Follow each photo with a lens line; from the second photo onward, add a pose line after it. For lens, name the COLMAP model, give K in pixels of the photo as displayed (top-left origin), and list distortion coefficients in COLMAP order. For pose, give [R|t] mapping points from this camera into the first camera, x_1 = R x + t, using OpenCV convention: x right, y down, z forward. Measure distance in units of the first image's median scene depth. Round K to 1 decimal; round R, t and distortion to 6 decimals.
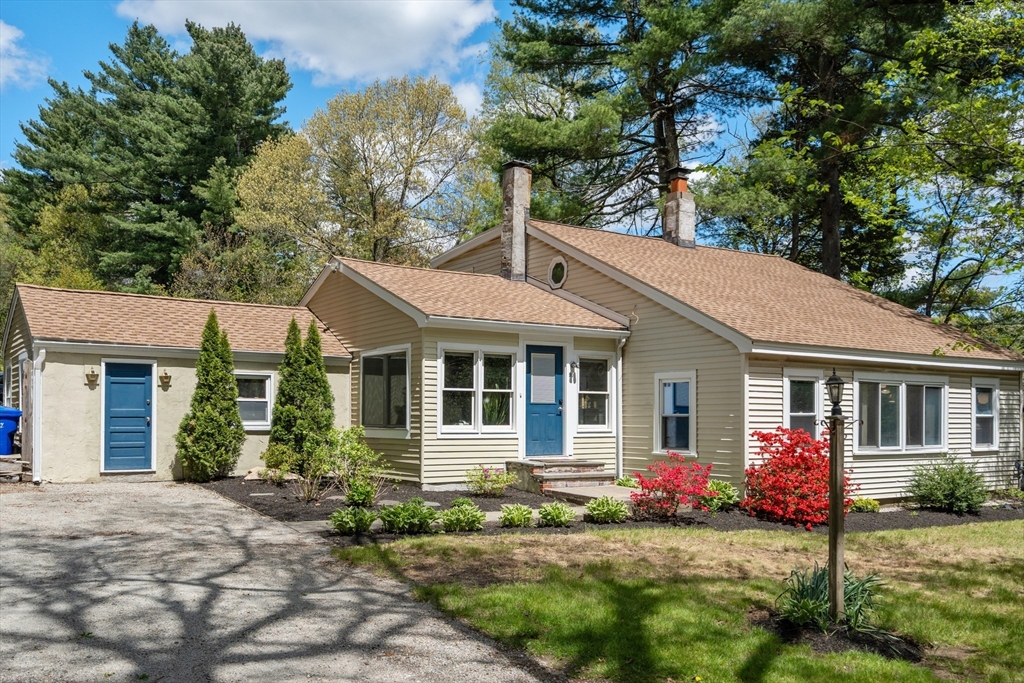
lens RADIAL K [[888.5, 0, 506.9], [0, 888.5, 353.6], [0, 0, 1]] dist [0.009582, 0.003969]
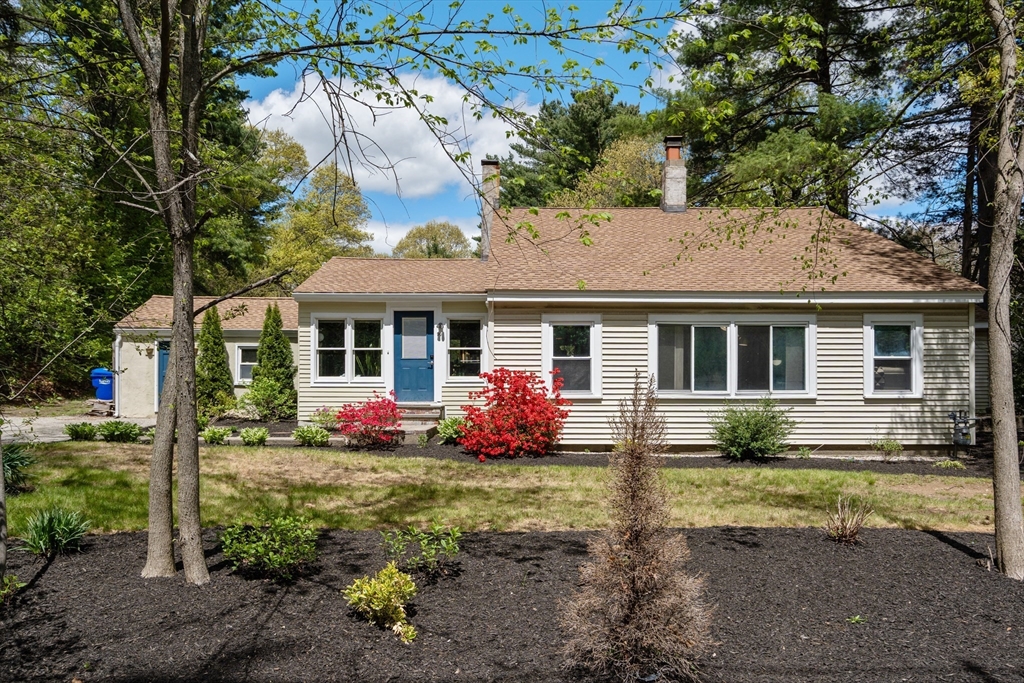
lens RADIAL K [[752.9, 0, 515.6], [0, 752.9, 344.2], [0, 0, 1]] dist [0.006745, 0.001987]
pose [[0.838402, -0.048487, -0.542891, 0.707200], [0.043020, 0.998815, -0.022771, 0.064994], [0.543351, -0.004264, 0.839495, 0.211249]]
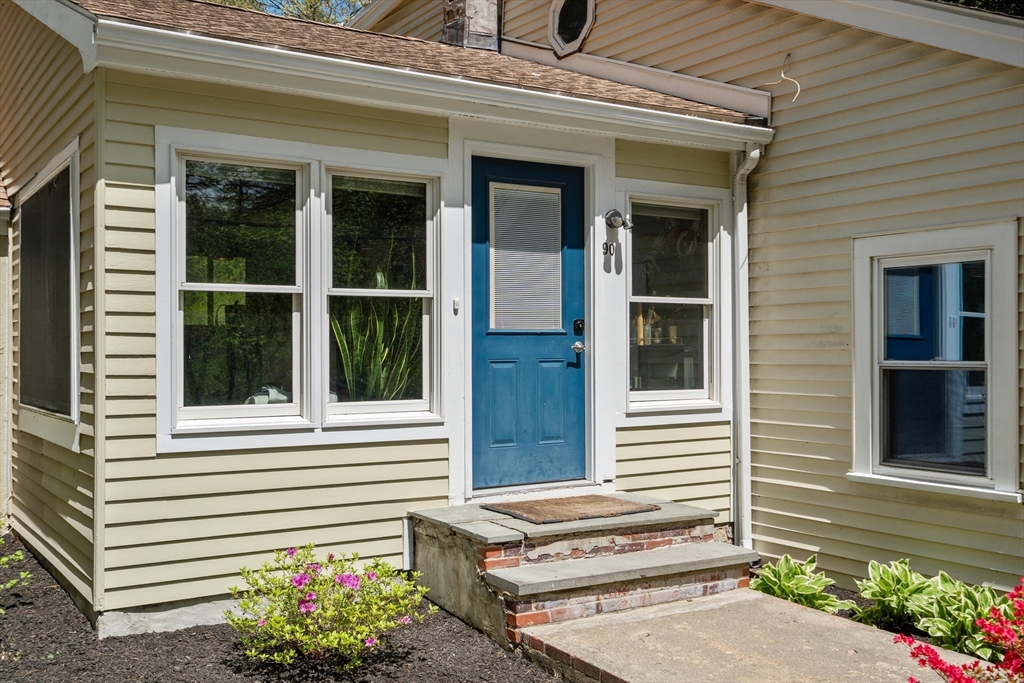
lens RADIAL K [[1031.2, 0, 500.3], [0, 1031.2, 314.6], [0, 0, 1]] dist [0.009190, 0.000000]
pose [[0.999750, -0.007163, -0.021159, 0.038628], [0.008002, 0.999174, 0.039833, 0.033389], [0.020857, -0.039992, 0.998982, 0.599664]]
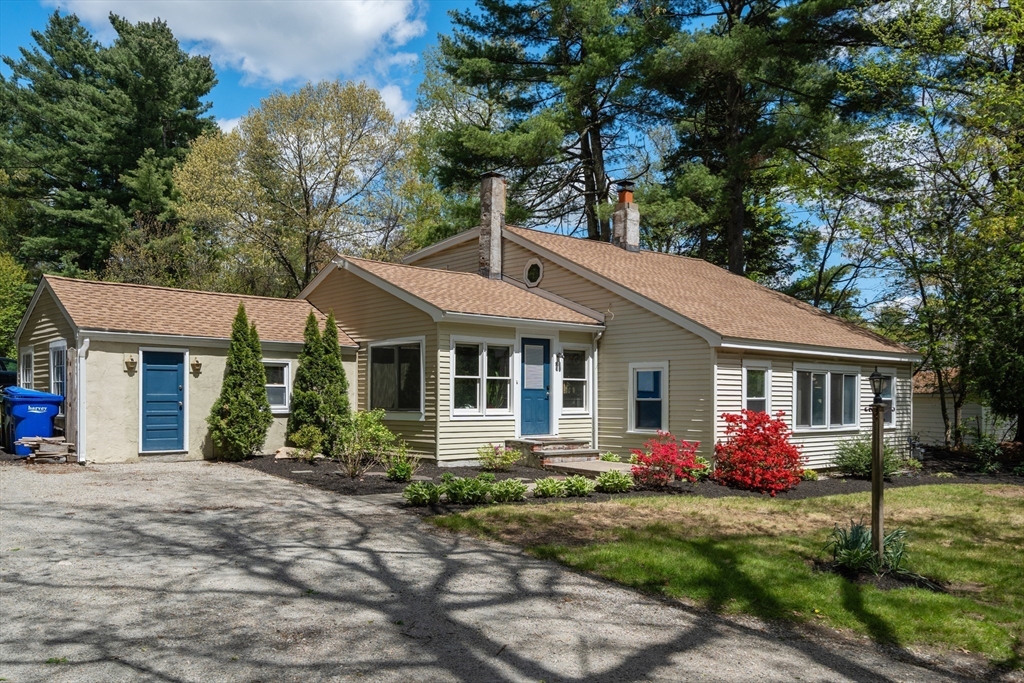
lens RADIAL K [[821.8, 0, 507.1], [0, 821.8, 348.4], [0, 0, 1]] dist [0.006630, 0.010901]
pose [[0.991840, 0.007480, 0.127267, -0.126586], [-0.008956, 0.999899, 0.011031, -0.007219], [-0.127172, -0.012081, 0.991807, -0.038935]]
